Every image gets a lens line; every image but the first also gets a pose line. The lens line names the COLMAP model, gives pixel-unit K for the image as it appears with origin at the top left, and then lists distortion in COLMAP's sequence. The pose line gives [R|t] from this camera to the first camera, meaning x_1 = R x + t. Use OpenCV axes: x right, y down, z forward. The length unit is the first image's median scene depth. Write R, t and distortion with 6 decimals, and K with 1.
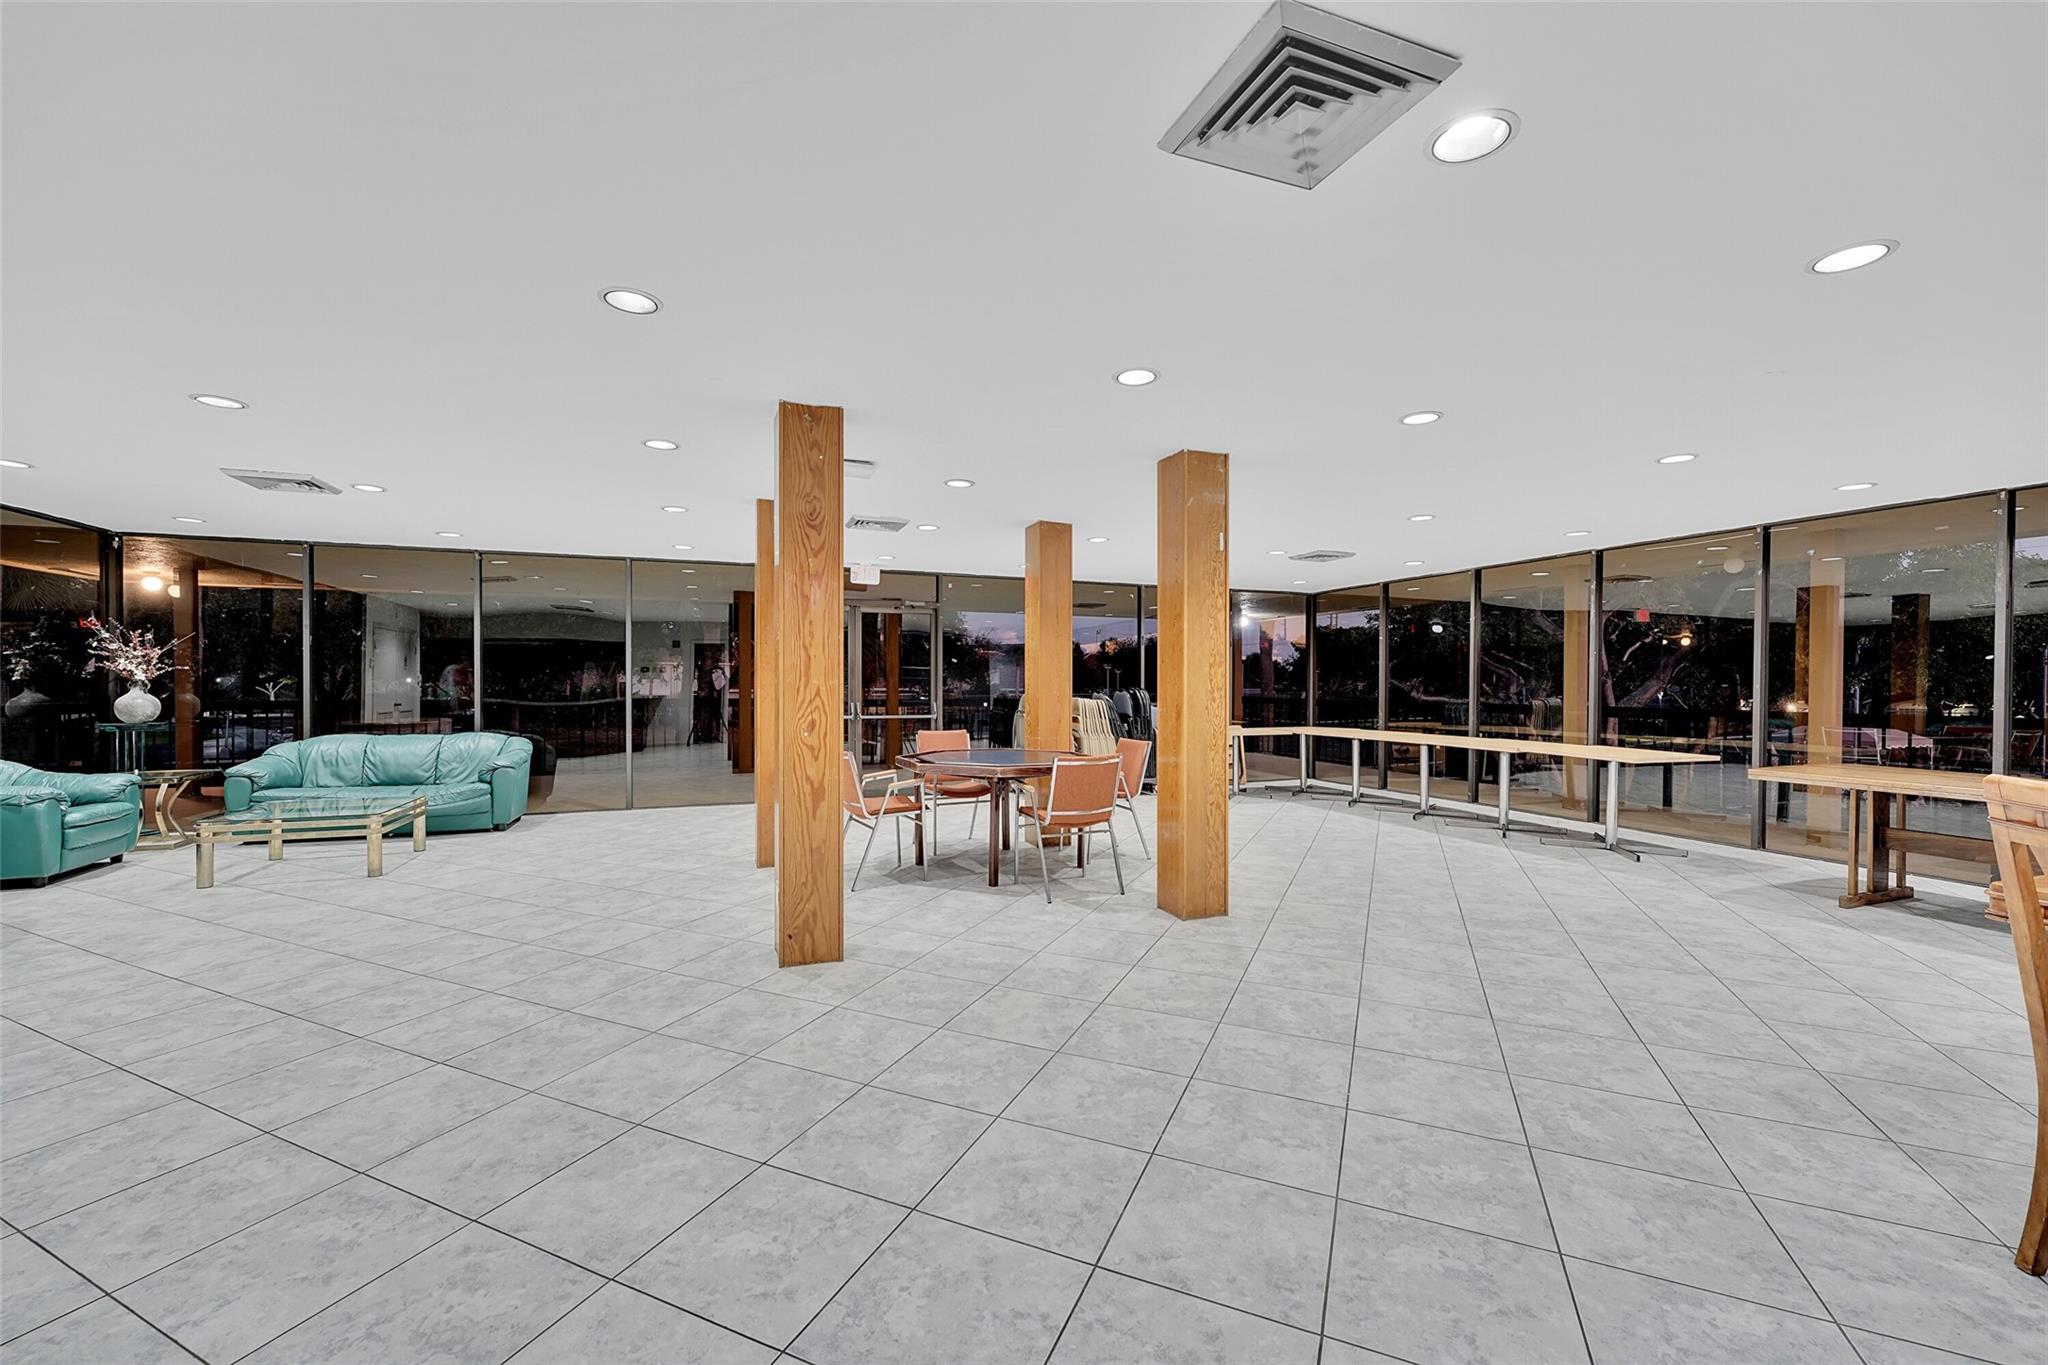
lens RADIAL K [[819.2, 0, 1019.4], [0, 819.2, 691.7], [0, 0, 1]] dist [-0.000169, -0.000030]
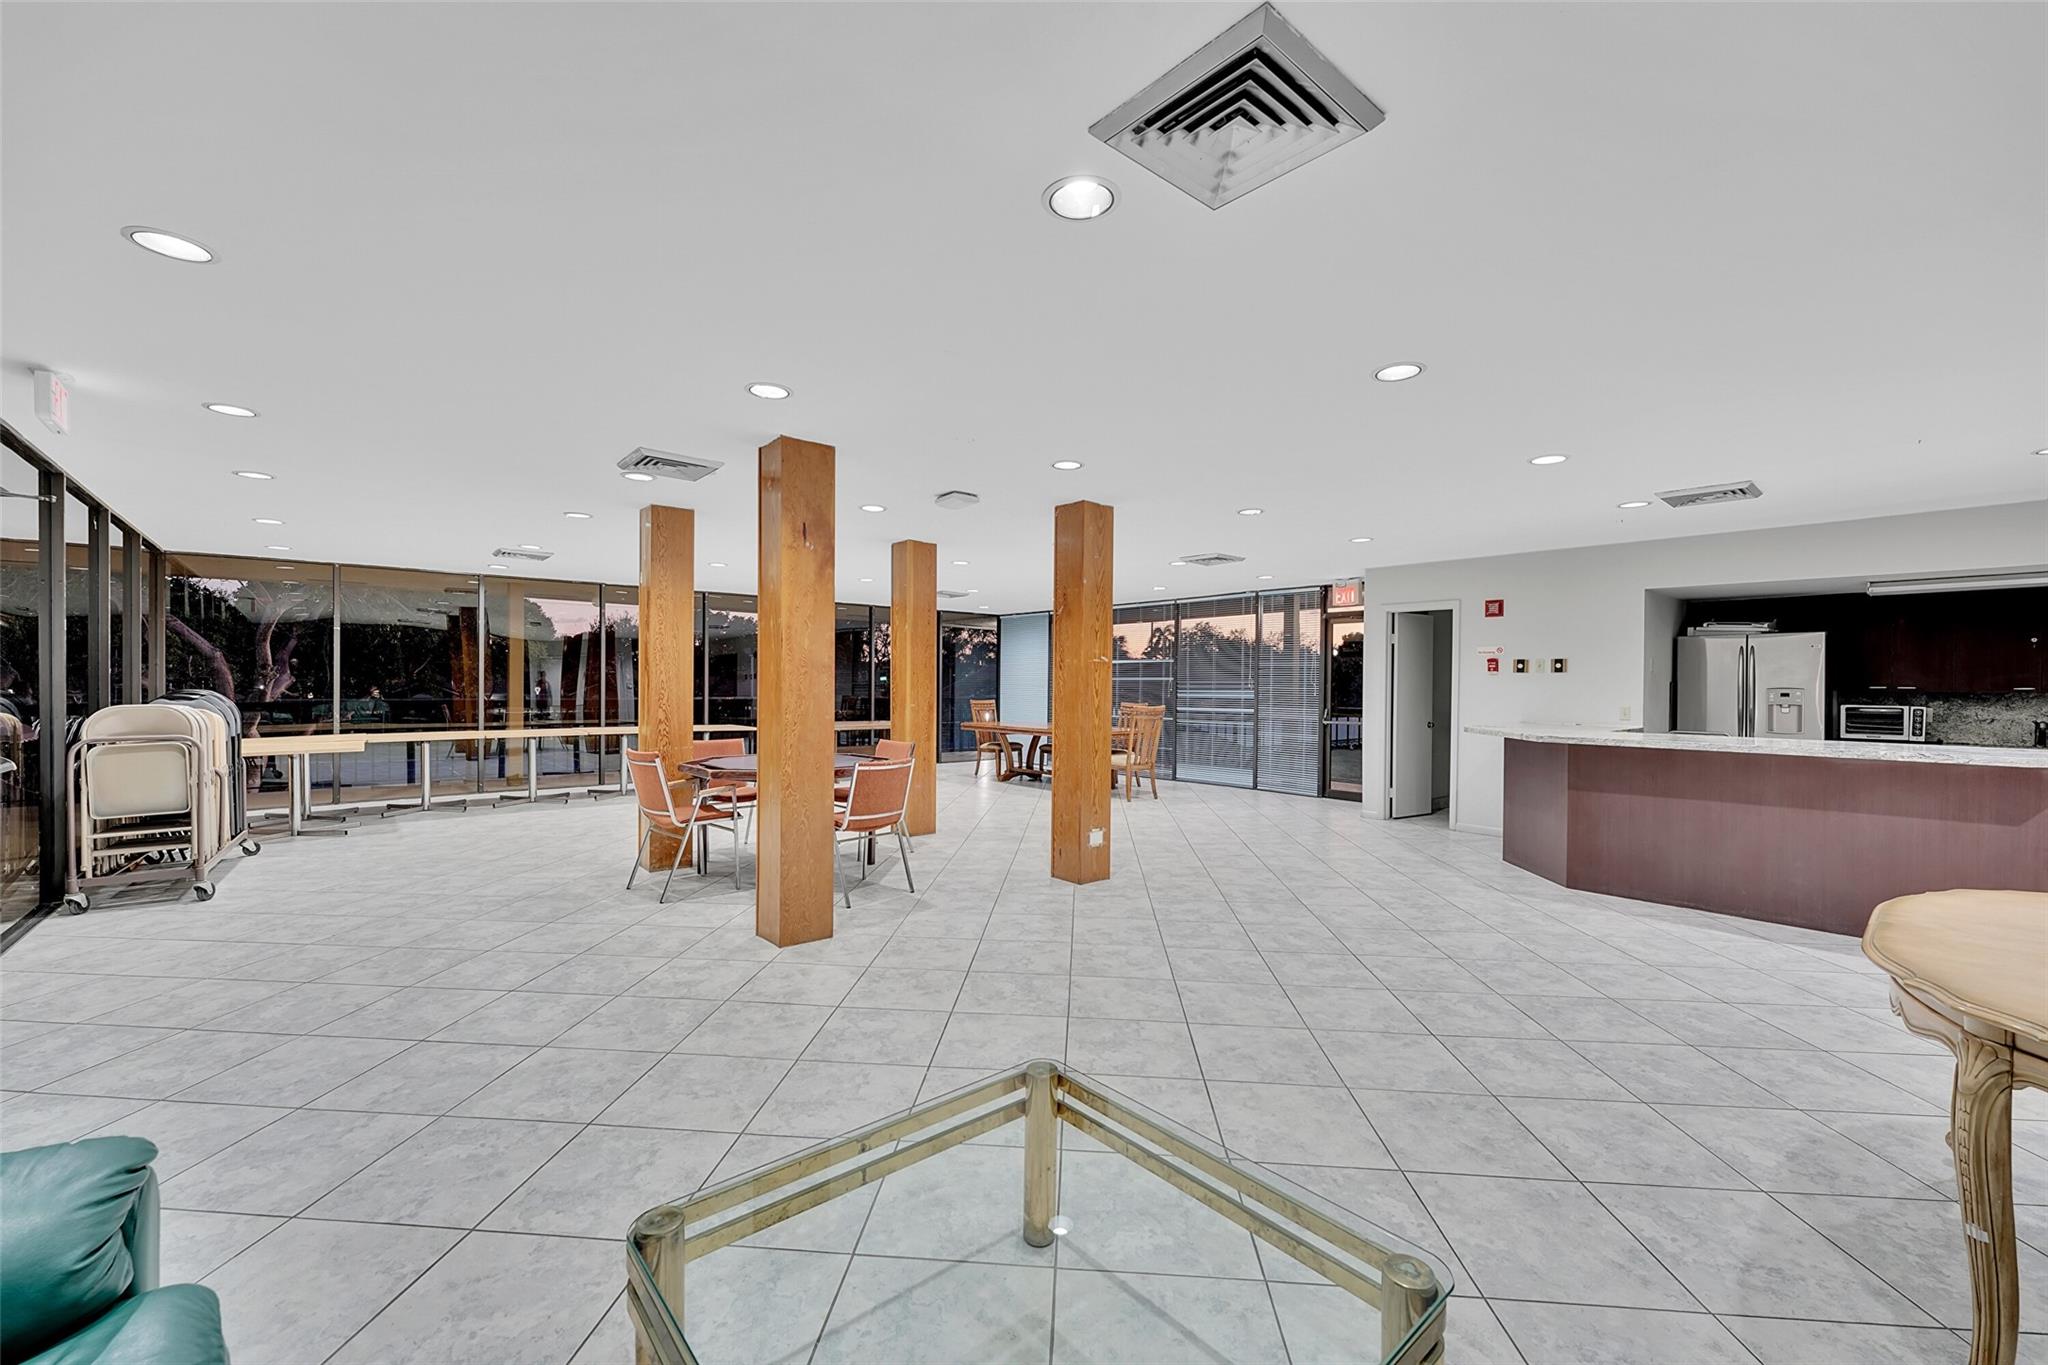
lens RADIAL K [[819.2, 0, 1018.5], [0, 819.2, 688.1], [0, 0, 1]] dist [-0.000169, -0.000030]
pose [[-0.343483, -0.008769, 0.939118, -1.661062], [-0.006876, 0.999953, 0.006822, -0.028775], [-0.939134, -0.004114, -0.343527, 1.681133]]
